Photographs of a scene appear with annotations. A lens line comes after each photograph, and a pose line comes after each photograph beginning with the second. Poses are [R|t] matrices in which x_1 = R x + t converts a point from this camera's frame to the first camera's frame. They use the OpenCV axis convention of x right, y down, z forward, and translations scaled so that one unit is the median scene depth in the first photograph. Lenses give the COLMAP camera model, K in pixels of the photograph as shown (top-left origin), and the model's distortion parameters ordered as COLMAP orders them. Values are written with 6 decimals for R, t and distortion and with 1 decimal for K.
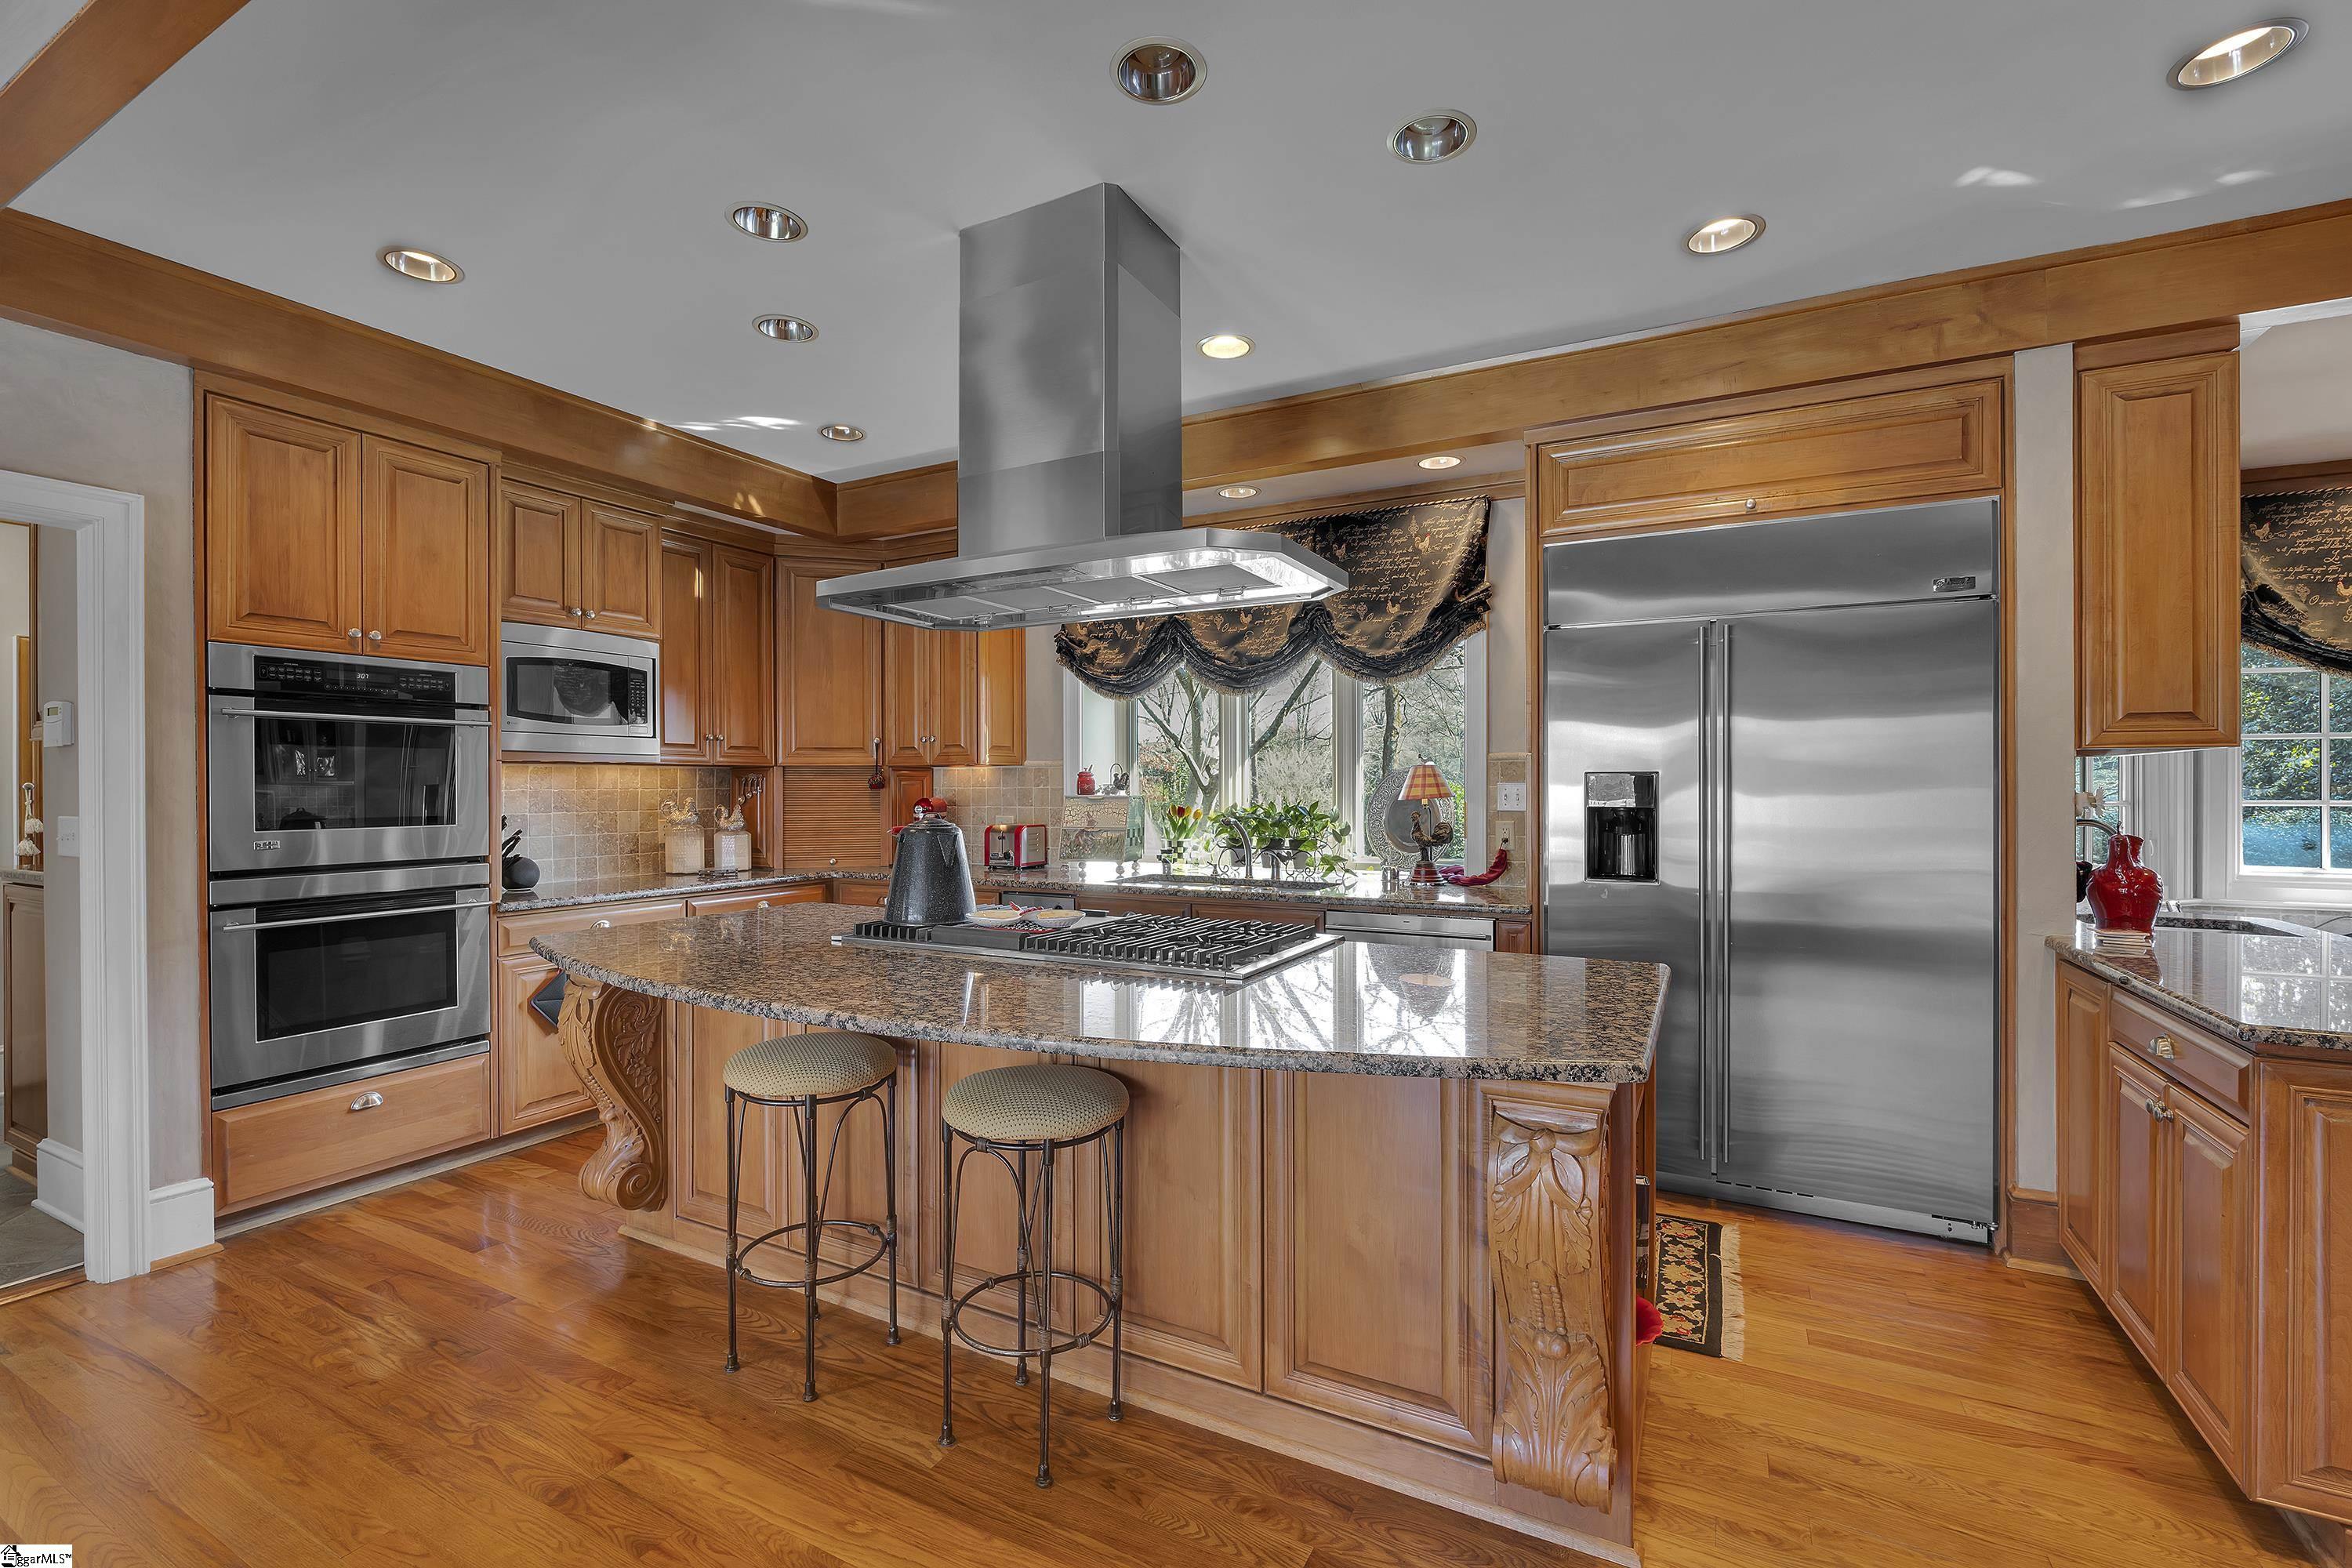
lens RADIAL K [[1021.5, 0, 1180.9], [0, 1021.5, 789.0], [0, 0, 1]] dist [-0.008263, 0.001186]
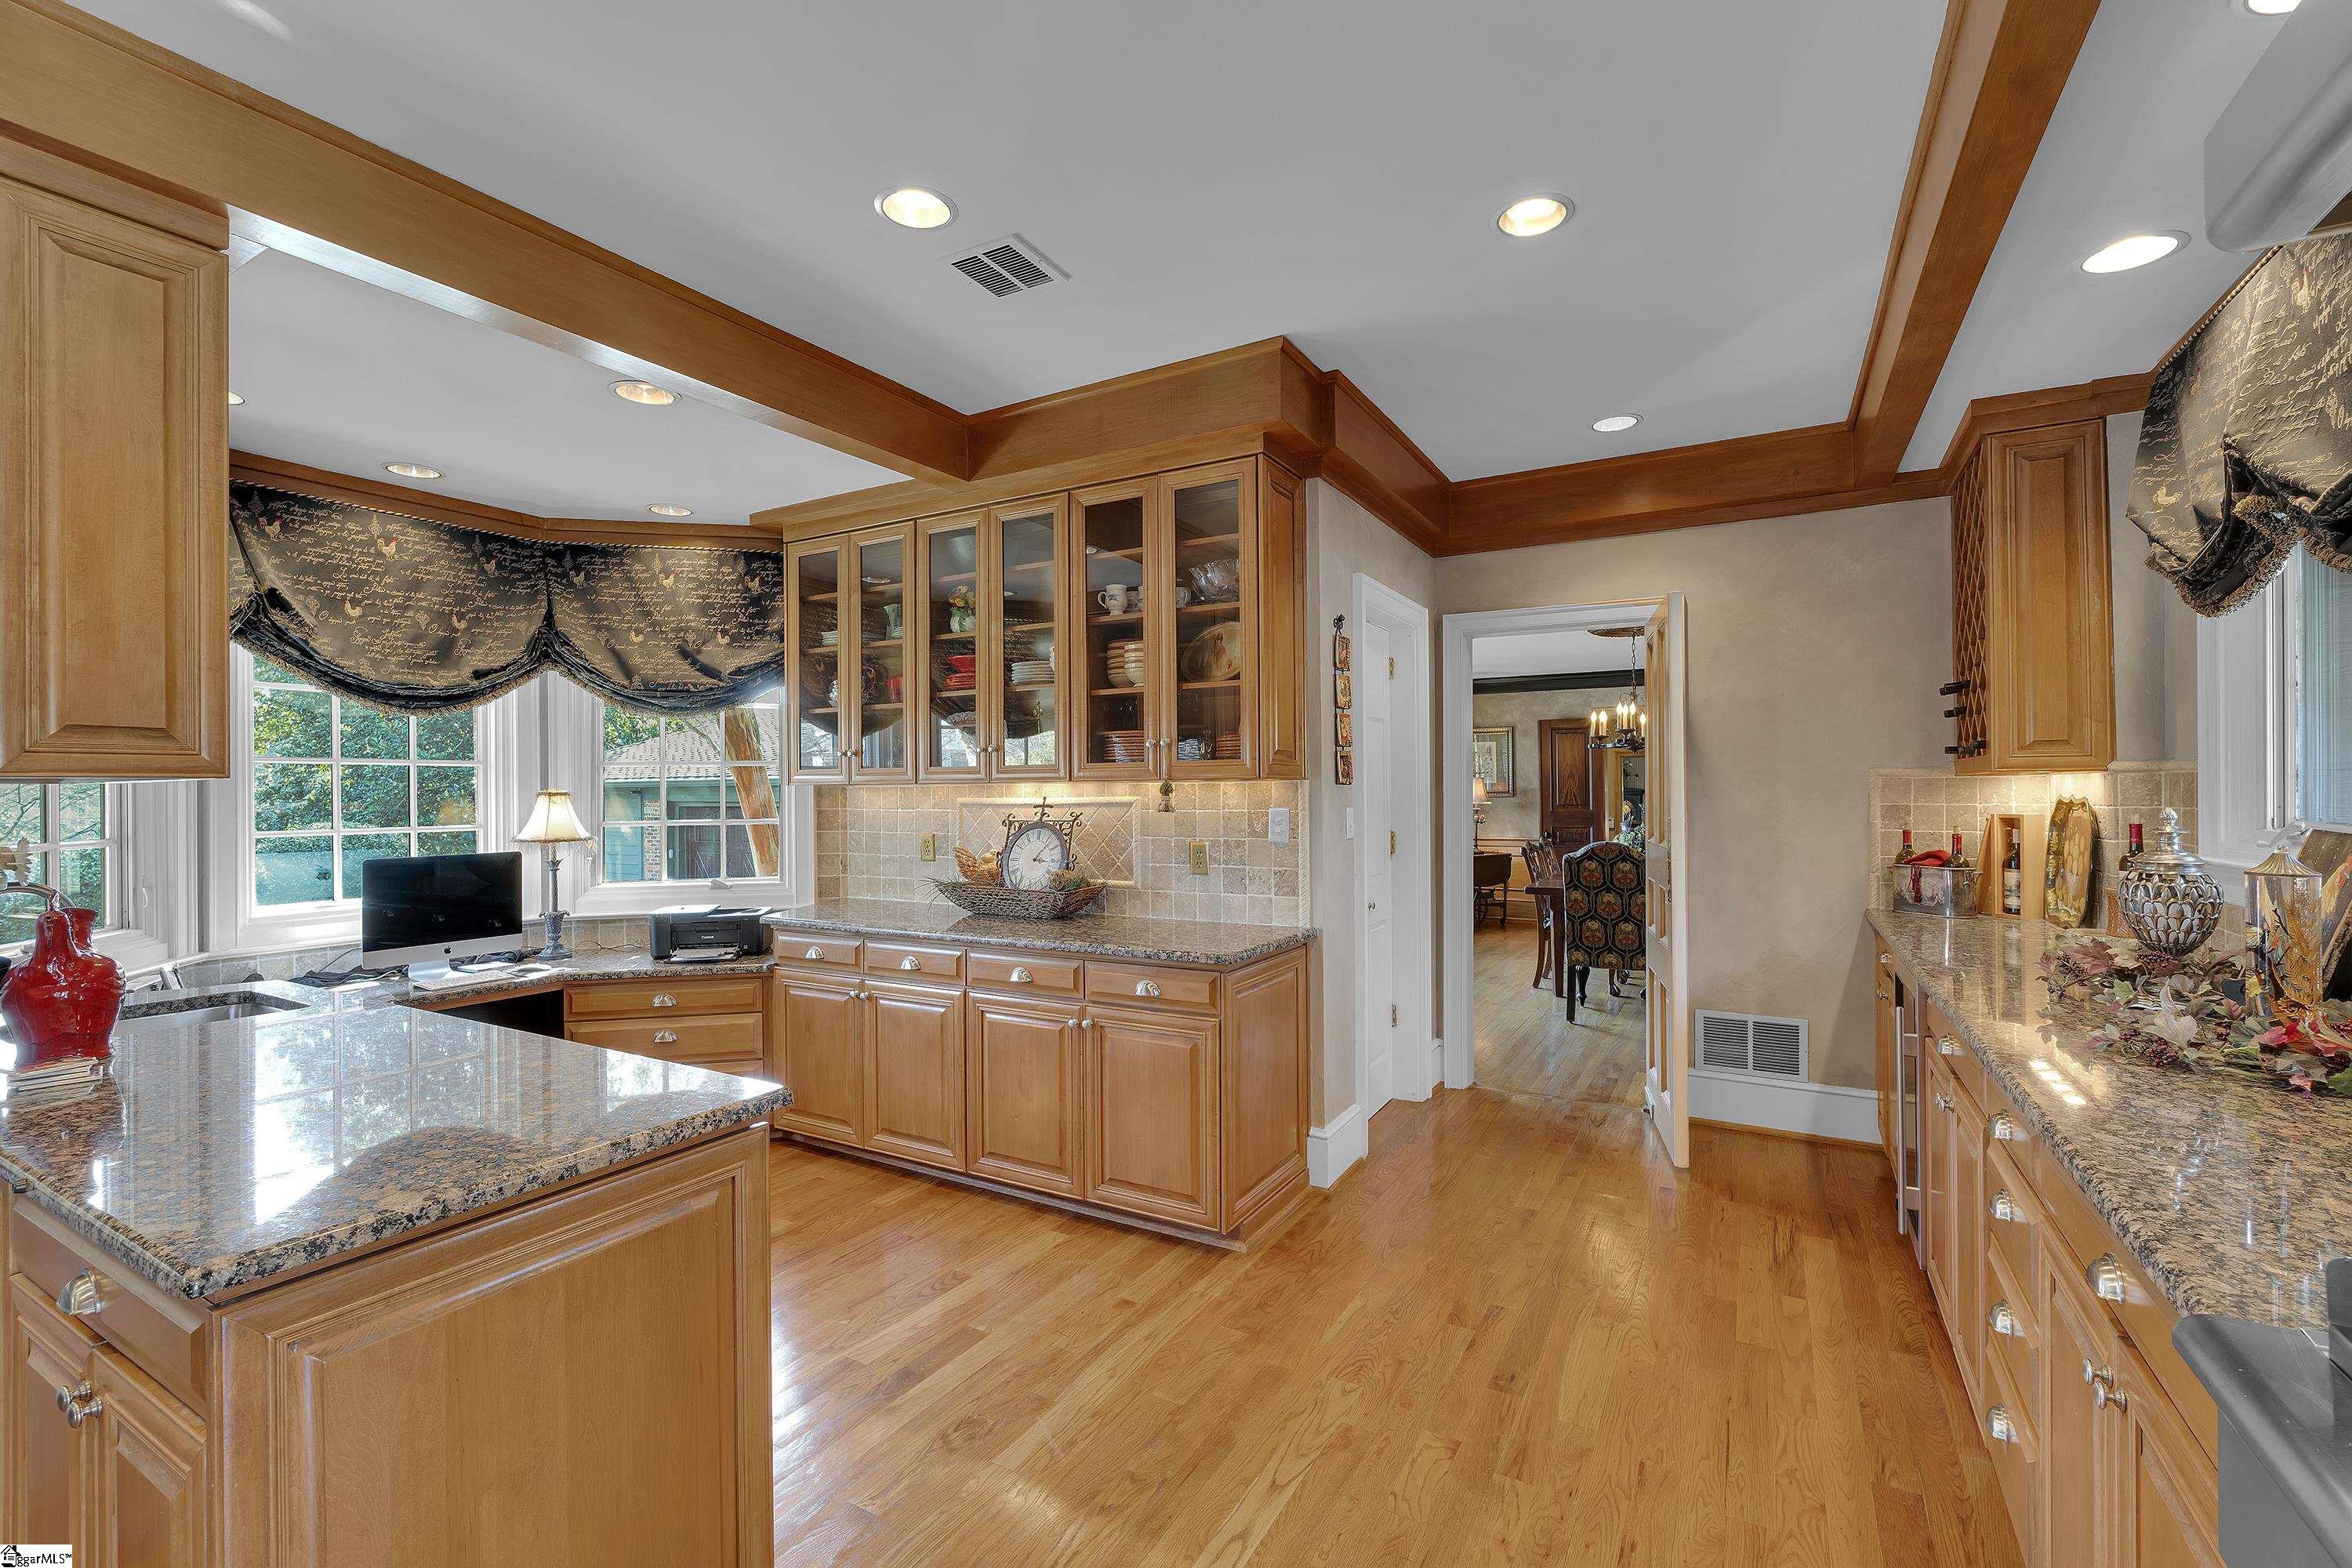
lens RADIAL K [[1021.5, 0, 1167.8], [0, 1021.5, 785.3], [0, 0, 1]] dist [-0.008263, 0.001186]
pose [[0.044801, 0.004188, 0.998987, 0.261487], [0.011060, 0.999928, -0.004688, -0.020689], [-0.998935, 0.011258, 0.044752, 0.218353]]
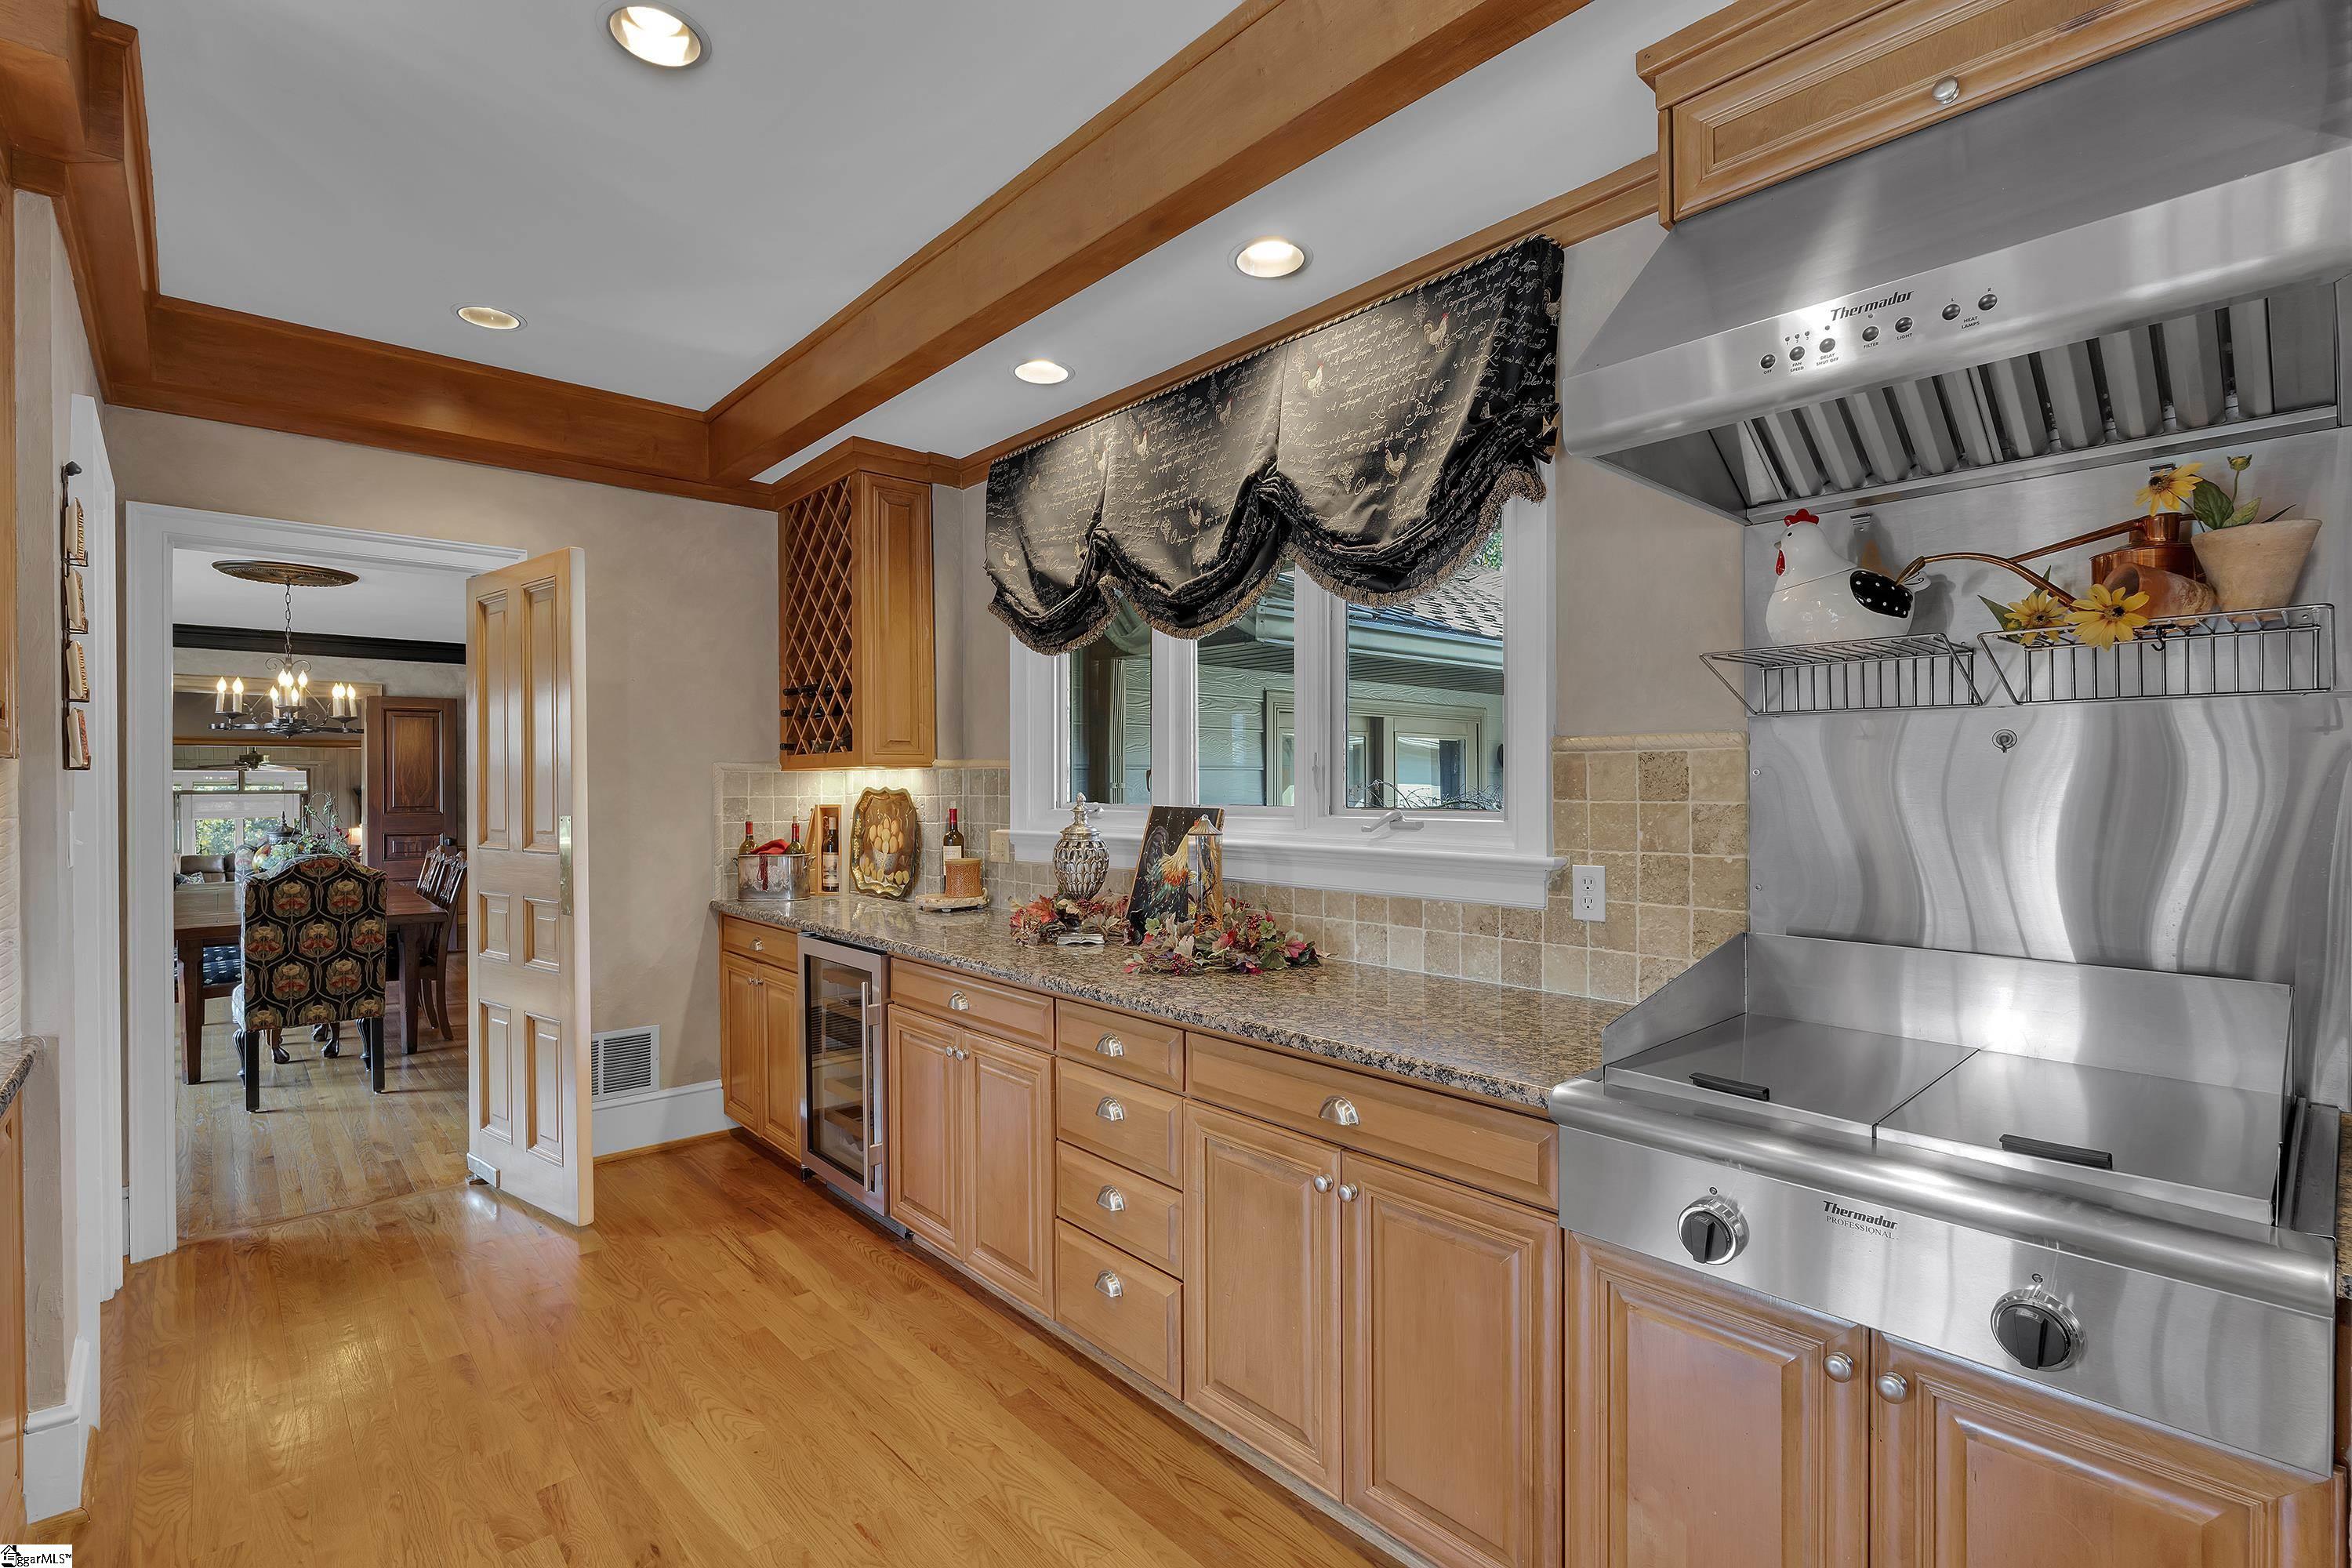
lens RADIAL K [[1078.3, 0, 1175.2], [0, 1078.3, 785.2], [0, 0, 1]] dist [-0.003083, 0.000541]
pose [[-0.937663, 0.004461, 0.347516, 0.538097], [0.007824, 0.999935, 0.008276, -0.015899], [-0.347457, 0.010479, -0.937637, 0.461642]]
